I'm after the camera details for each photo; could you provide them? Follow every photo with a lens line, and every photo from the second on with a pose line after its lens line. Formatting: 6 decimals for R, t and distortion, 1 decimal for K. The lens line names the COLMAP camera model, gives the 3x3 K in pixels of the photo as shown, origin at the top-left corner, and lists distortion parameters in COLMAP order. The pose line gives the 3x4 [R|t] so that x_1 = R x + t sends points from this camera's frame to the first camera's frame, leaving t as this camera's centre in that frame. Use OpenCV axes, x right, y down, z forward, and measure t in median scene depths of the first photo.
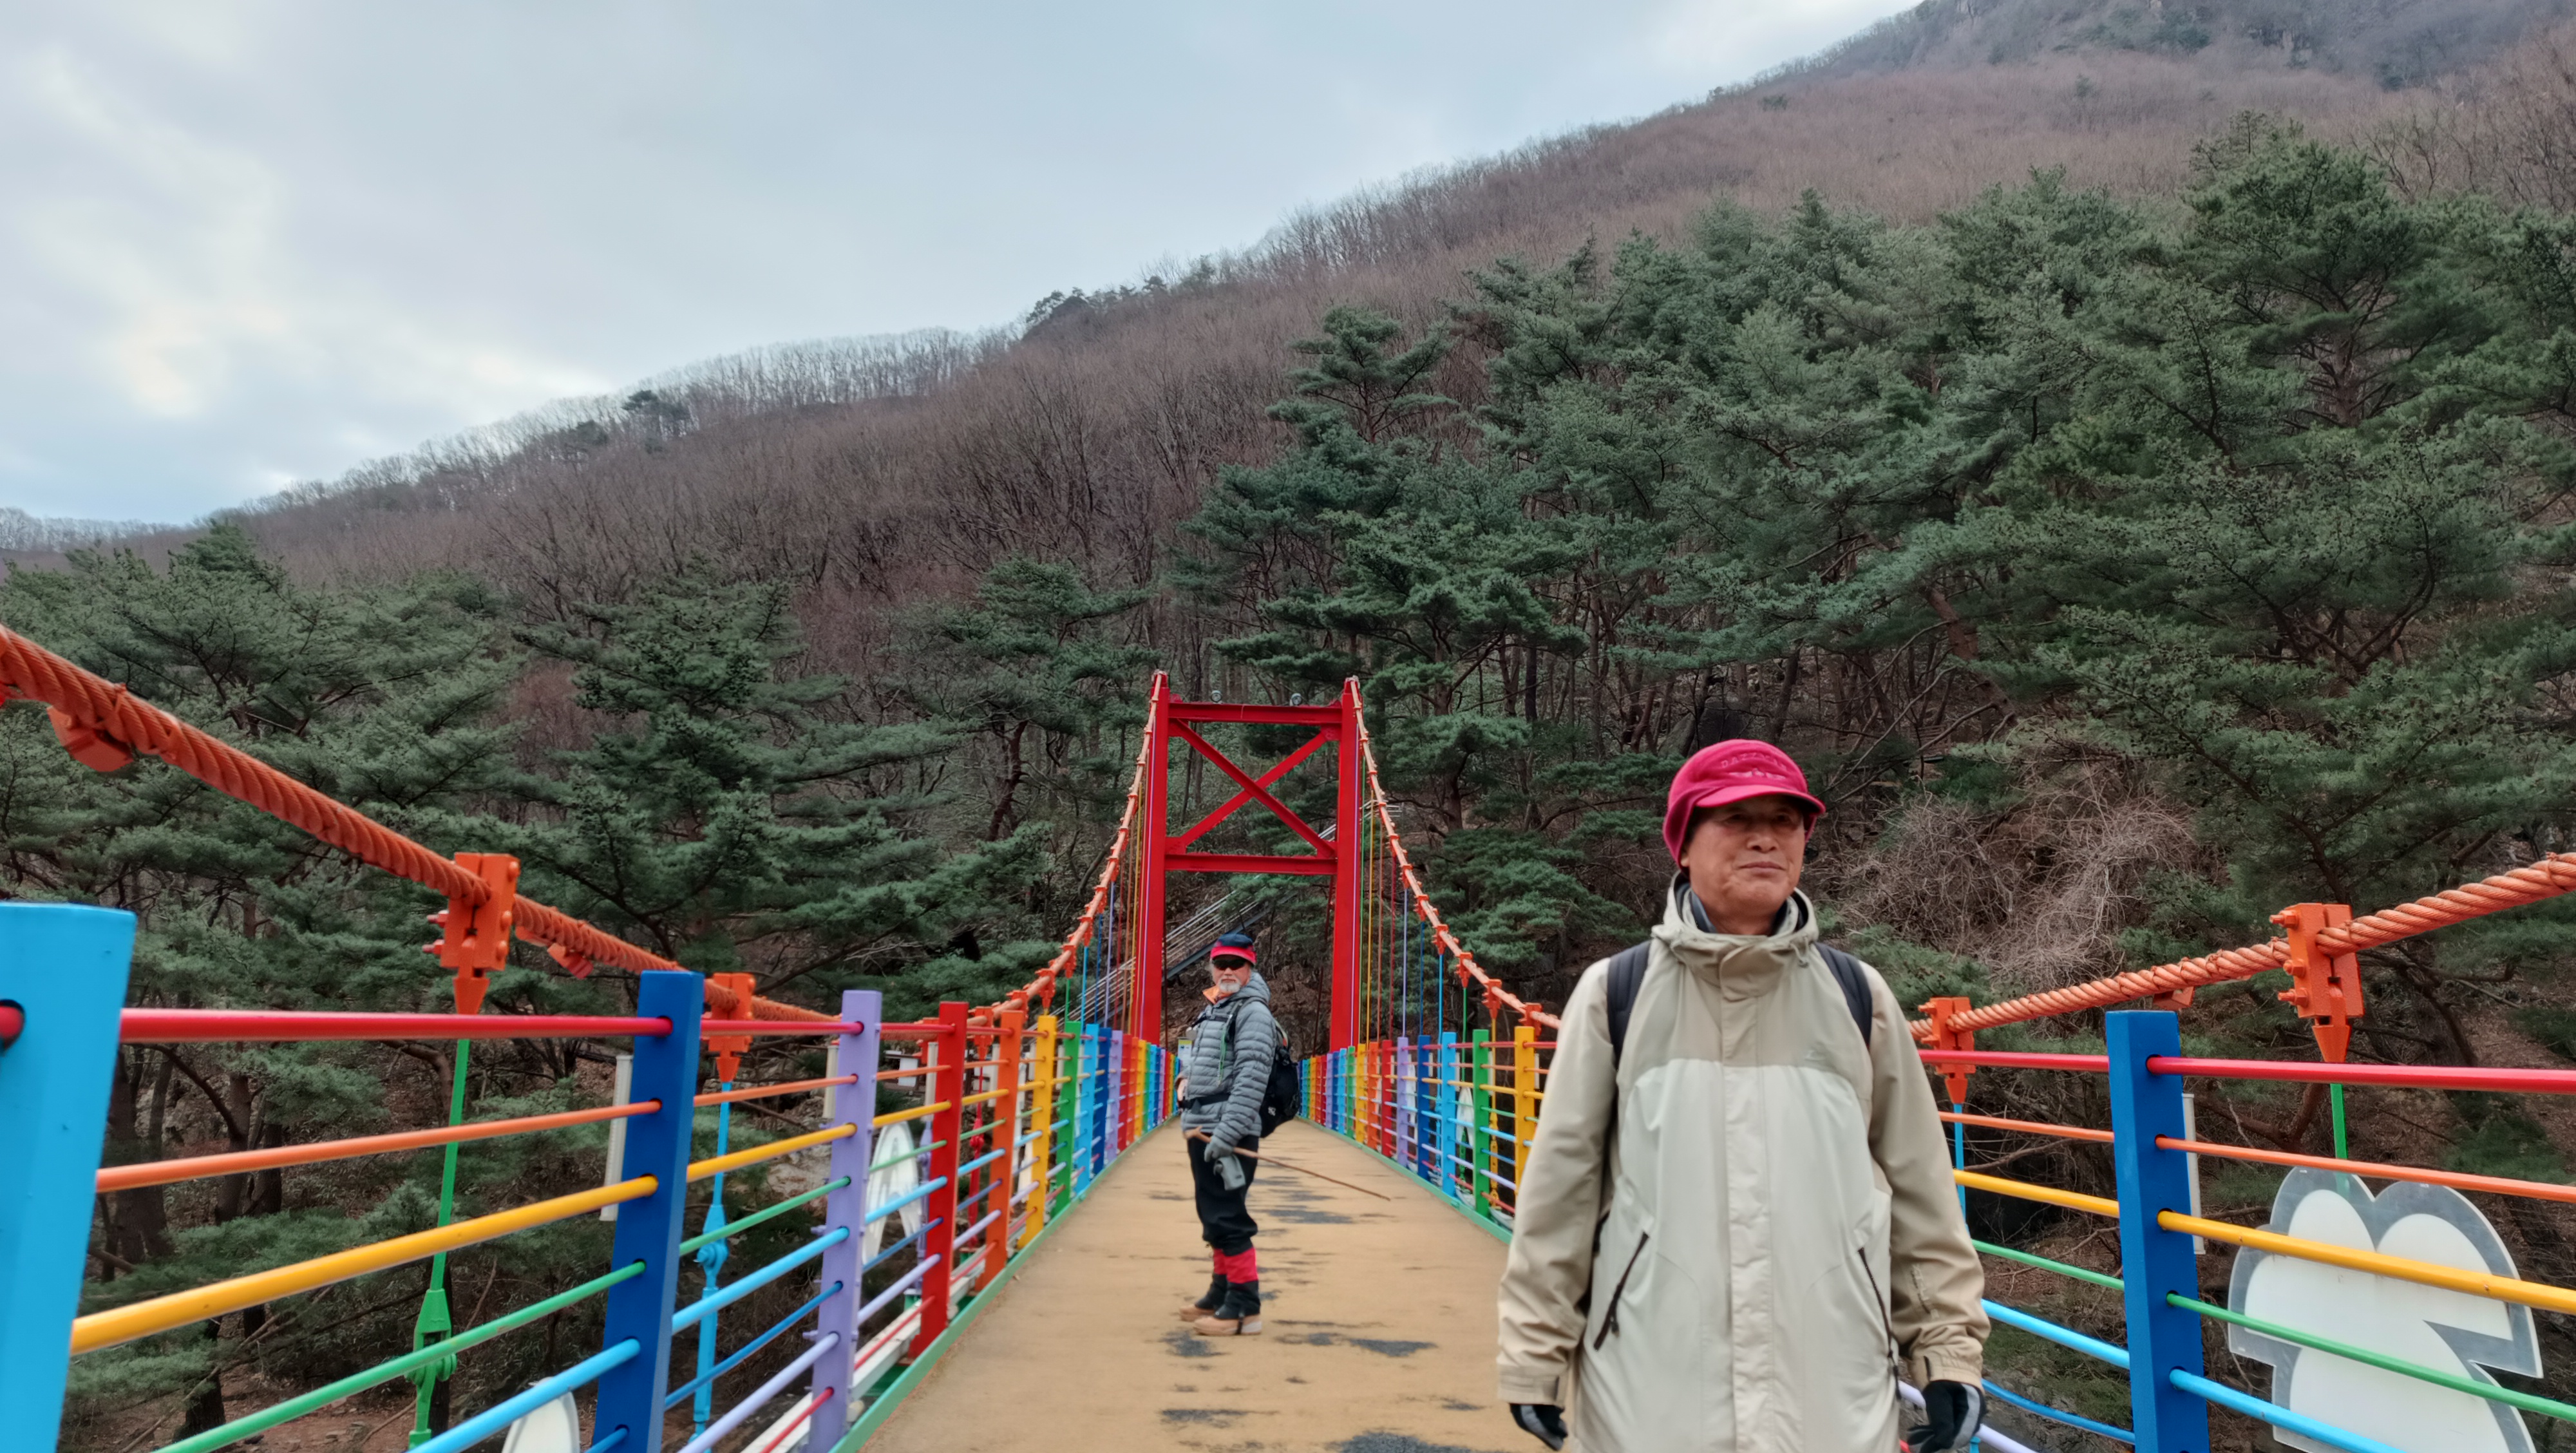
lens RADIAL K [[1850.5, 0, 1343.0], [0, 1850.5, 720.2], [0, 0, 1]] dist [0.041229, -0.003094]
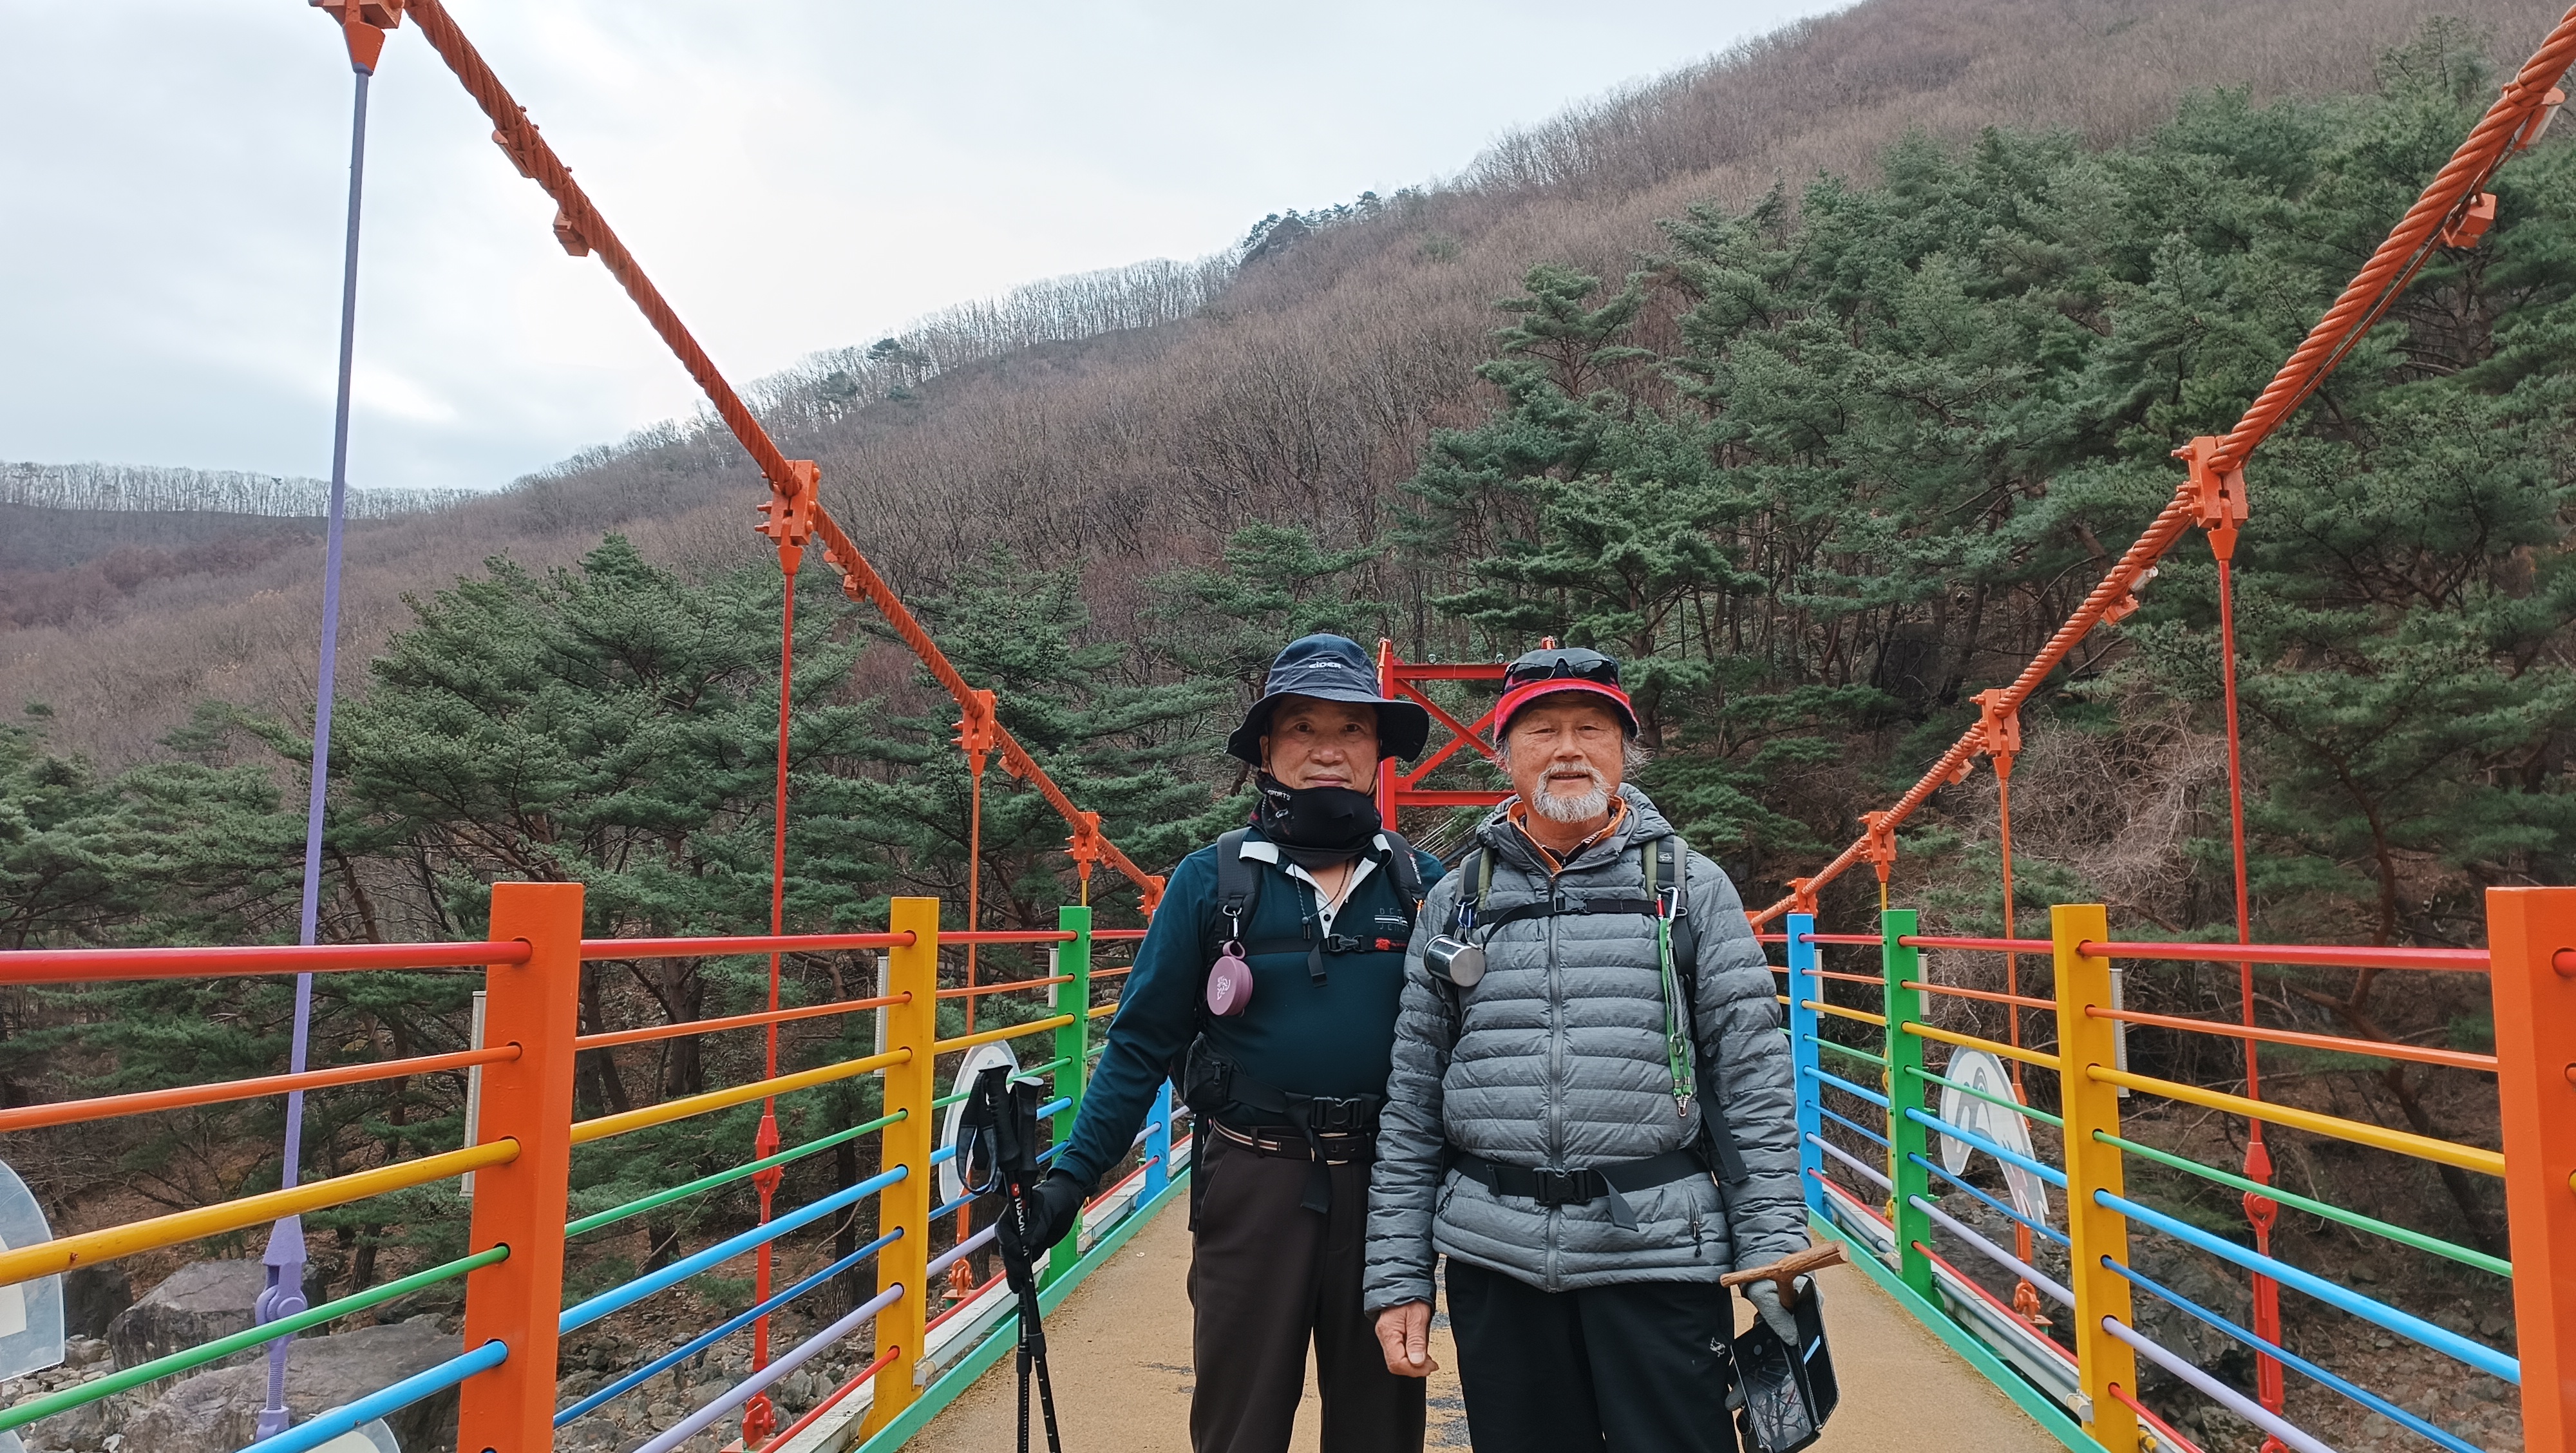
lens RADIAL K [[1850.5, 0, 1343.0], [0, 1850.5, 720.2], [0, 0, 1]] dist [0.041229, -0.003094]
pose [[0.991648, -0.032794, -0.124735, 0.015936], [0.038821, 0.998178, 0.046195, -0.022923], [0.122993, -0.050652, 0.991114, -0.142796]]
